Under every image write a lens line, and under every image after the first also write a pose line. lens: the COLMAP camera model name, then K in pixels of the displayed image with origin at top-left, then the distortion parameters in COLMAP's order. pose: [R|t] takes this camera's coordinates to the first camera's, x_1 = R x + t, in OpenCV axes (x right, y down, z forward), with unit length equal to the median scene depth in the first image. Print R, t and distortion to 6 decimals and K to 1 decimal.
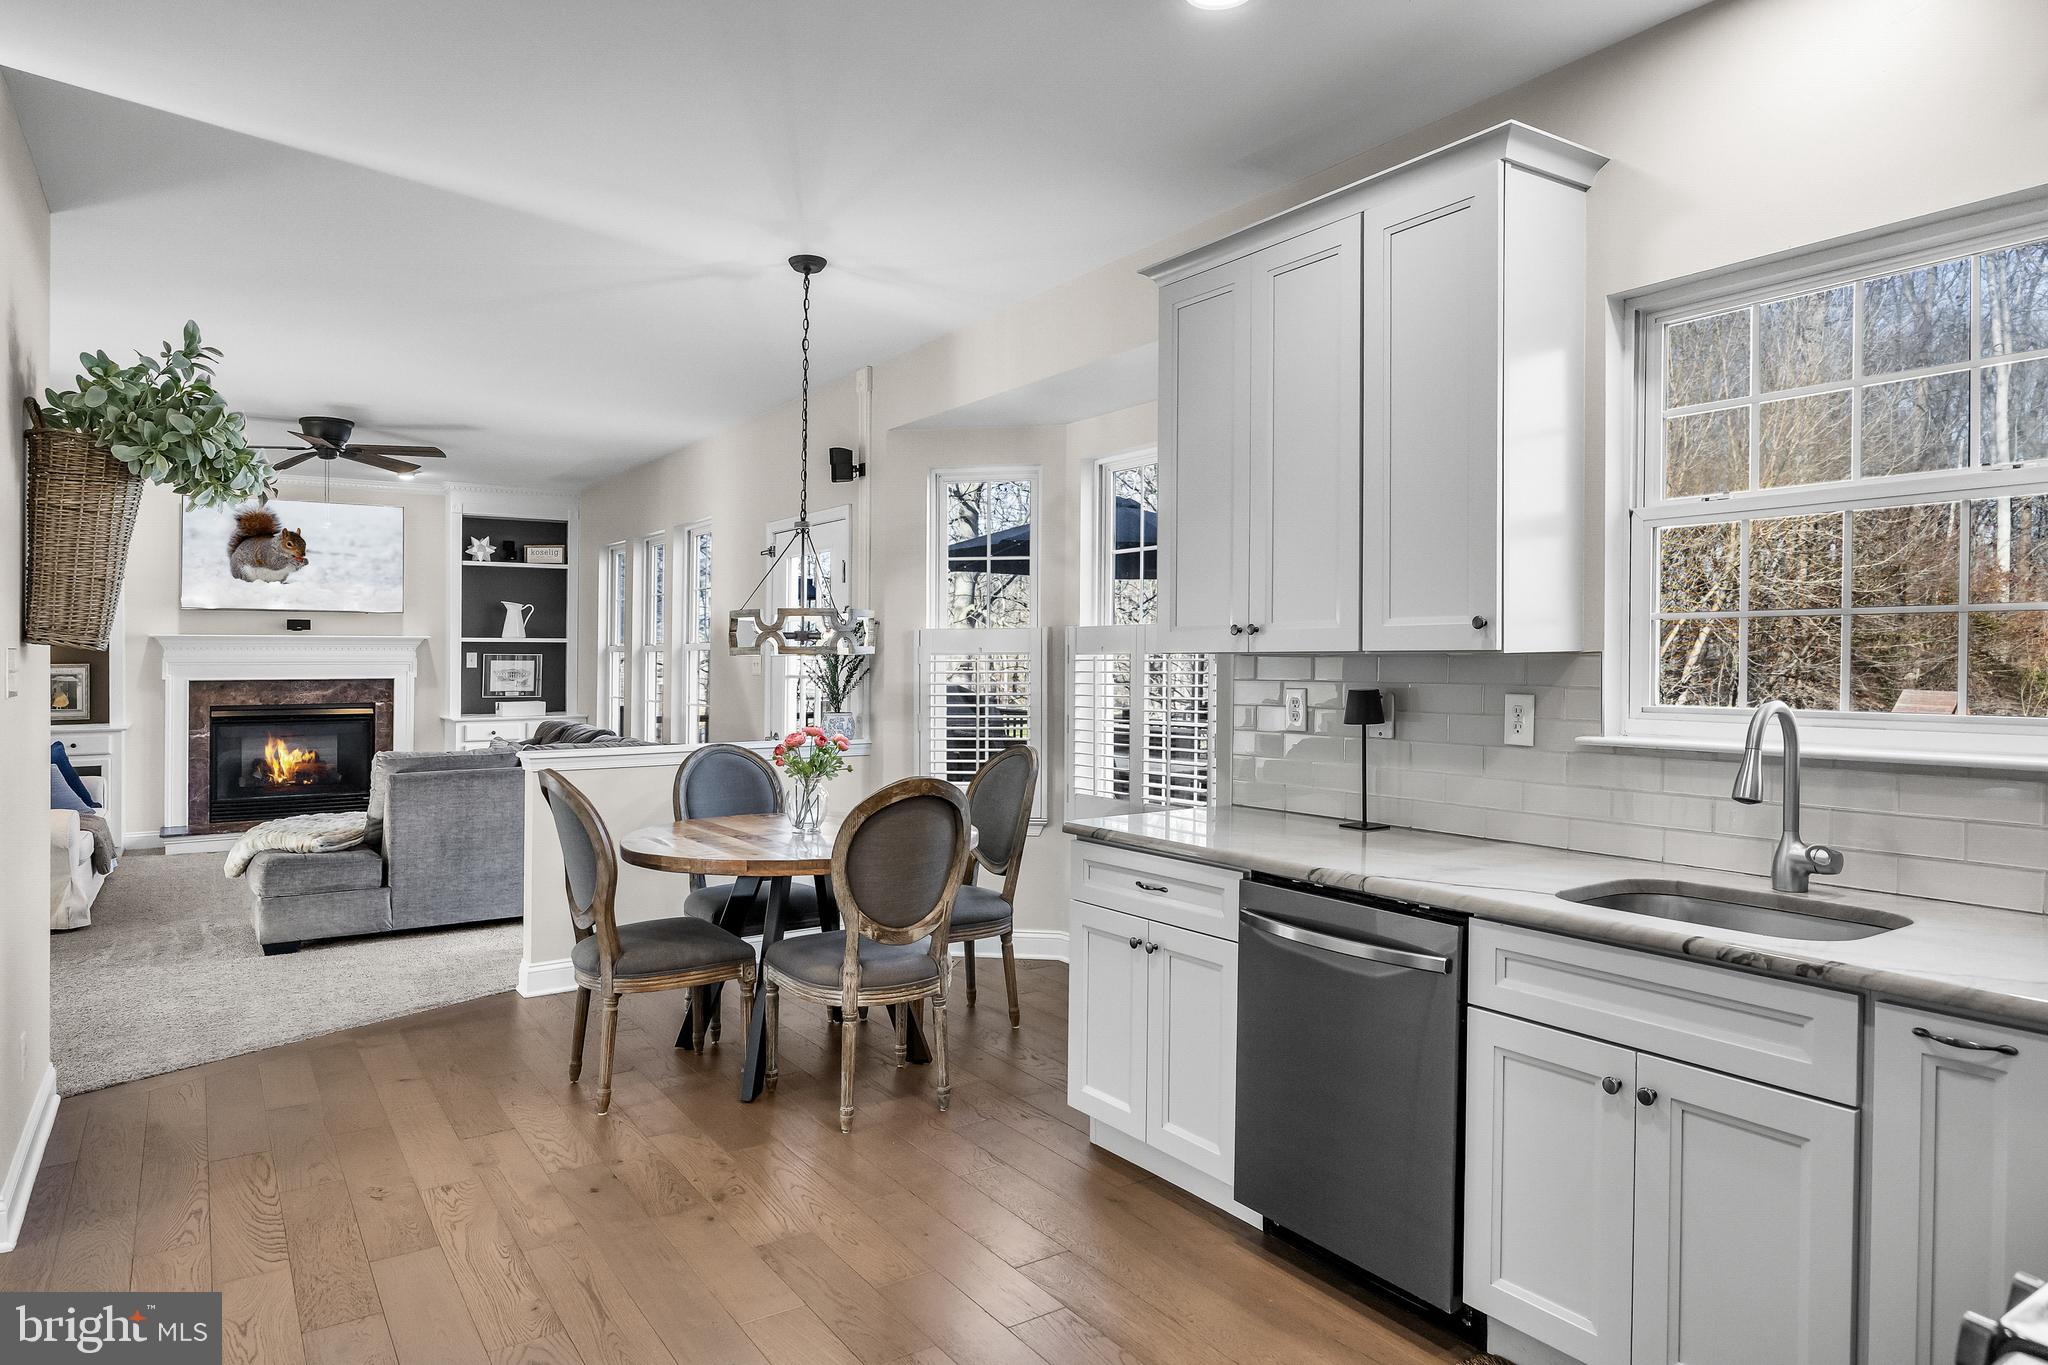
lens RADIAL K [[1243.3, 0, 1027.7], [0, 1243.3, 652.0], [0, 0, 1]] dist [-0.024850, 0.000315]
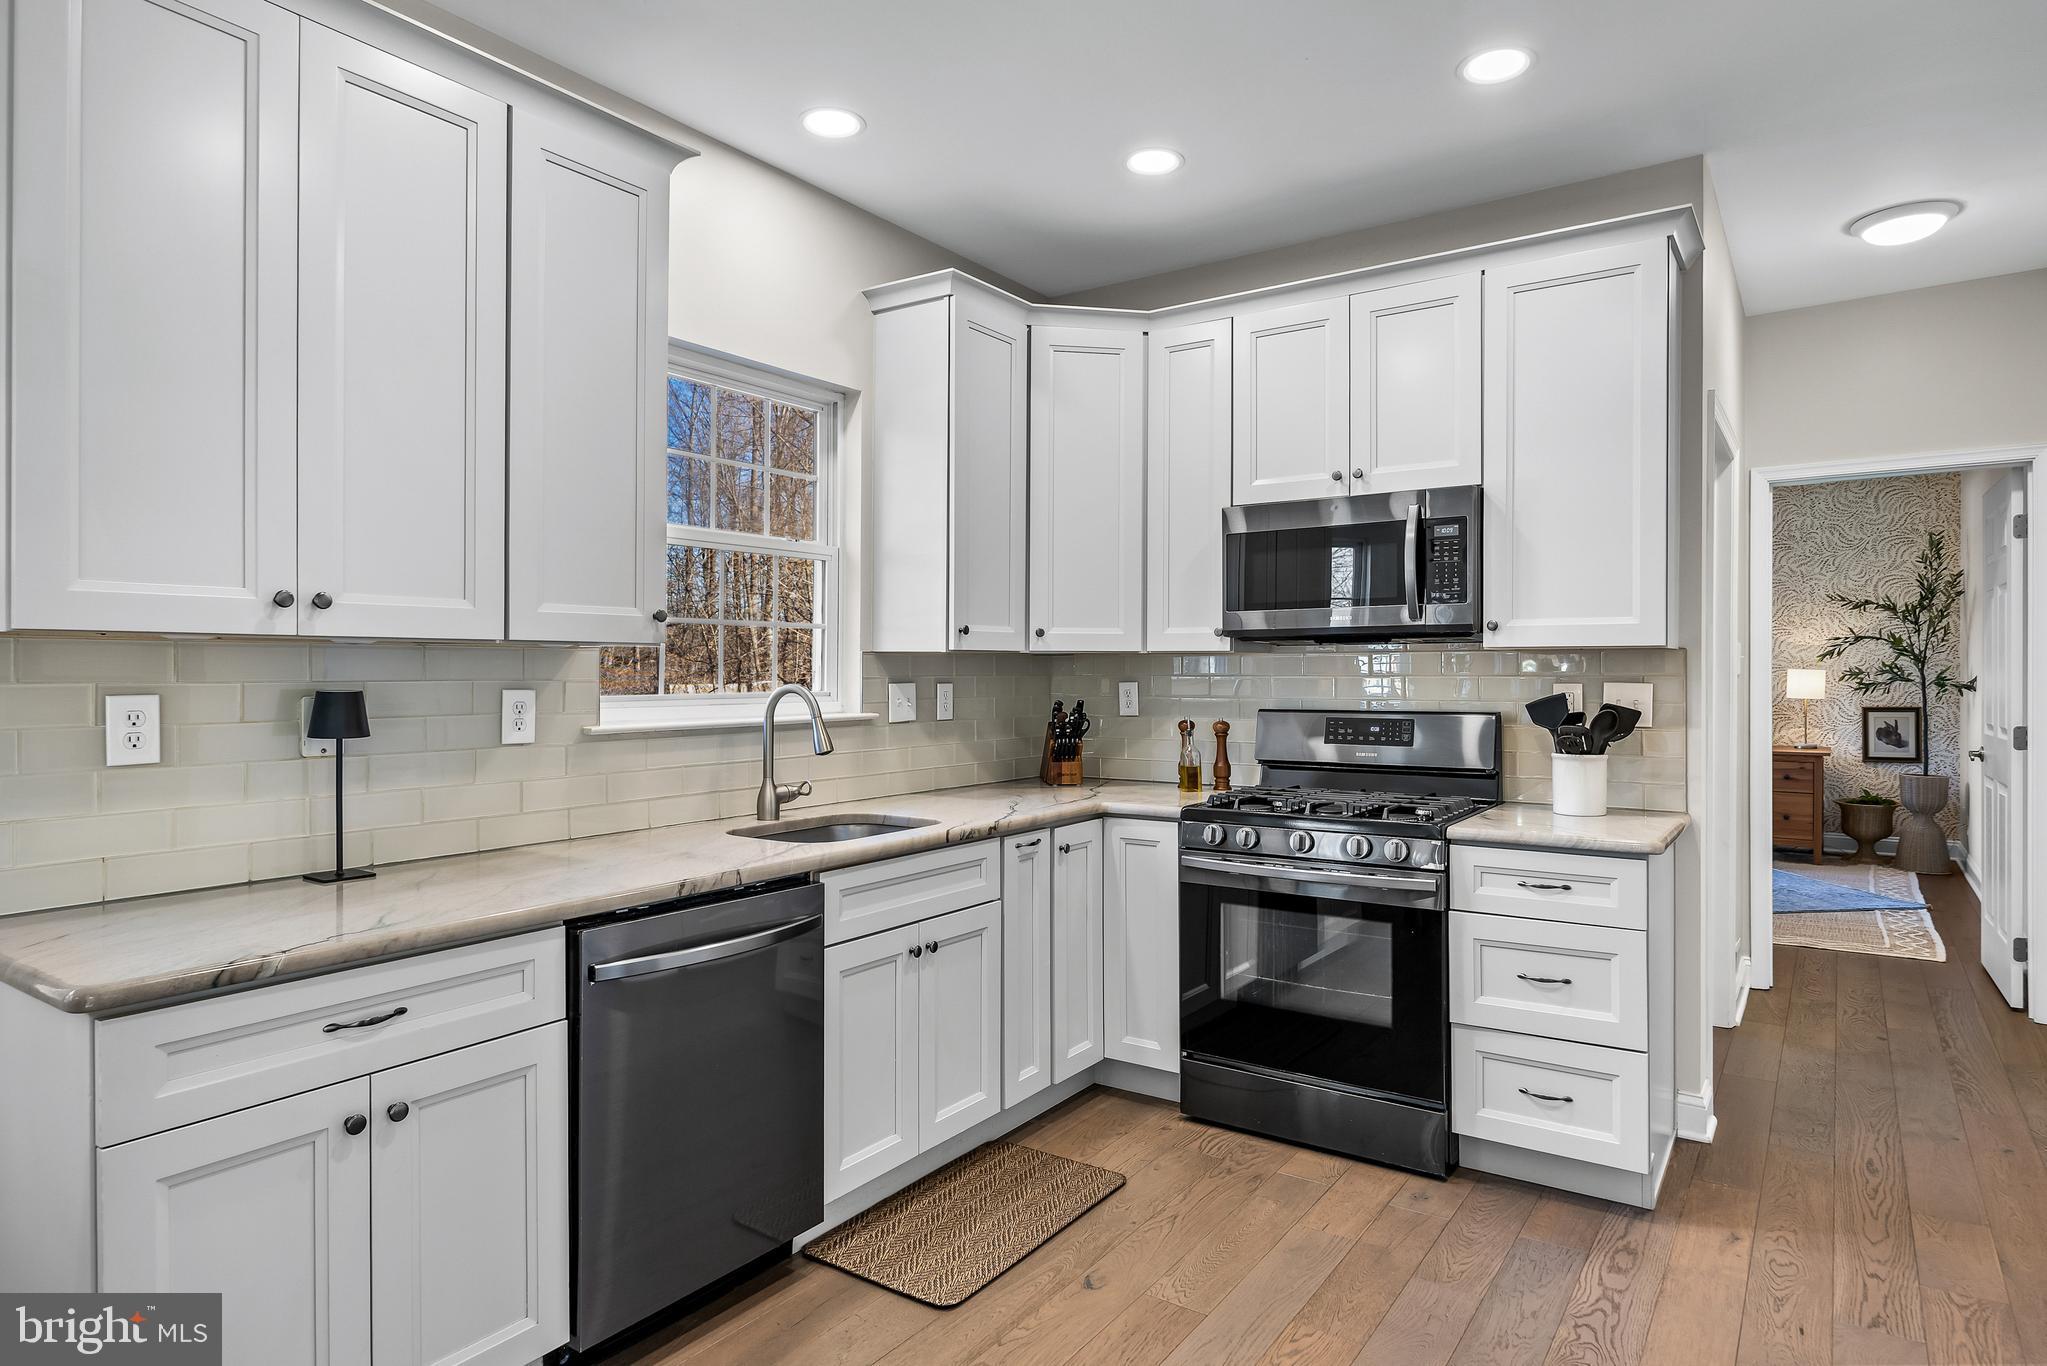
lens RADIAL K [[1169.6, 0, 1038.8], [0, 1169.6, 671.9], [0, 0, 1]] dist [-0.002696, -0.002055]
pose [[-0.371823, 0.003568, 0.928297, -0.588369], [0.001723, 0.999994, -0.003154, 0.024011], [-0.928302, 0.000427, -0.371827, 0.969779]]
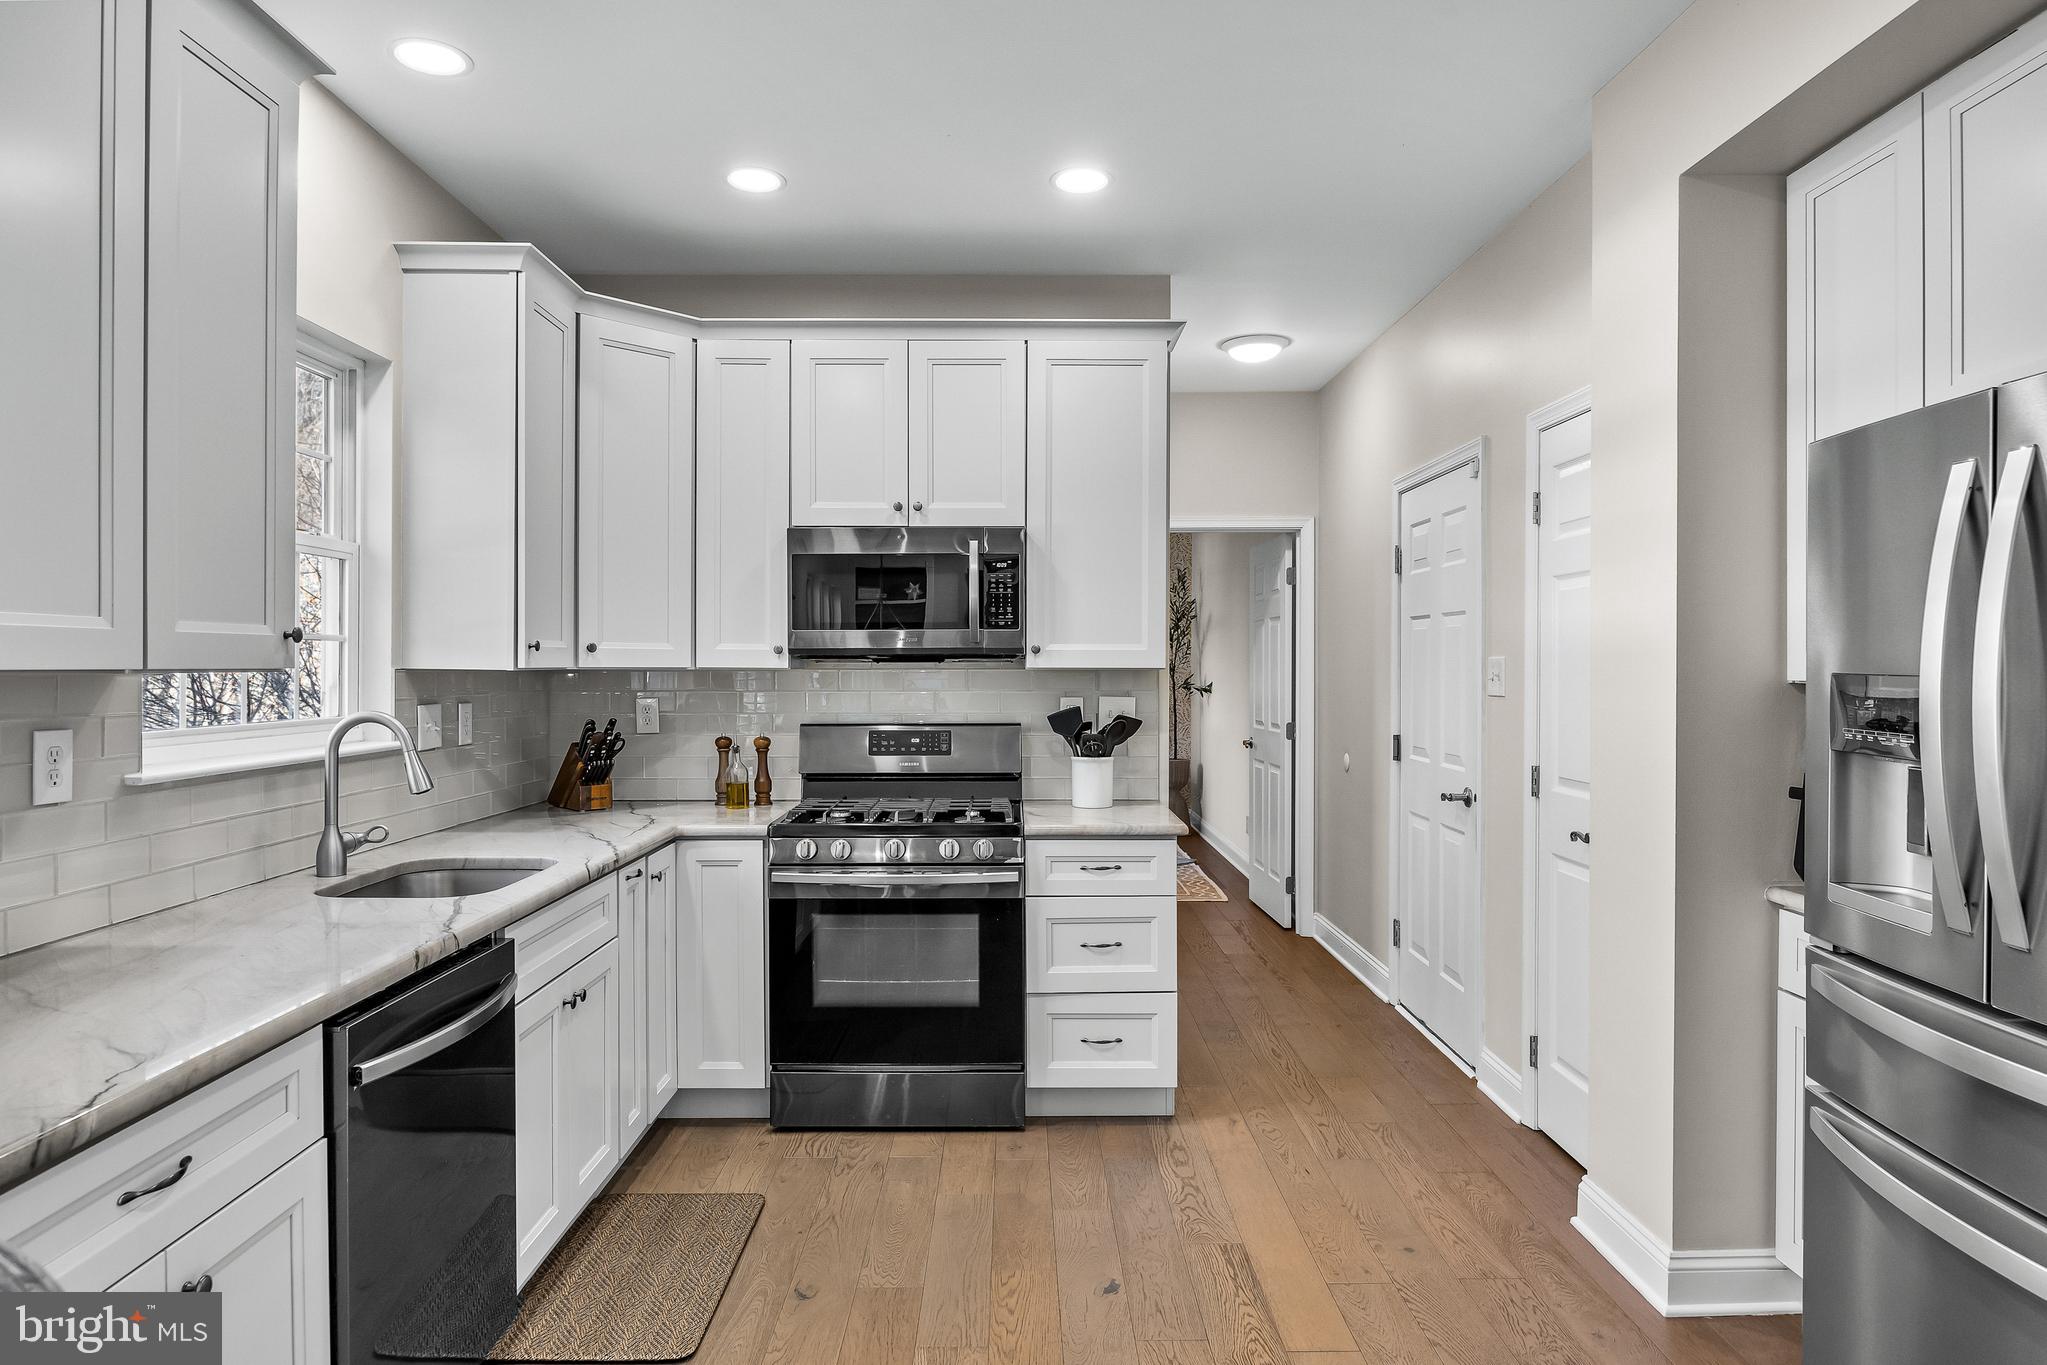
lens RADIAL K [[1217.0, 0, 1023.5], [0, 1217.0, 682.5], [0, 0, 1]] dist [-0.004717, 0.000052]
pose [[-0.838152, -0.003414, 0.545427, -0.442192], [0.001993, 0.999955, 0.009322, 0.001799], [-0.545434, 0.008900, -0.838107, 1.284633]]
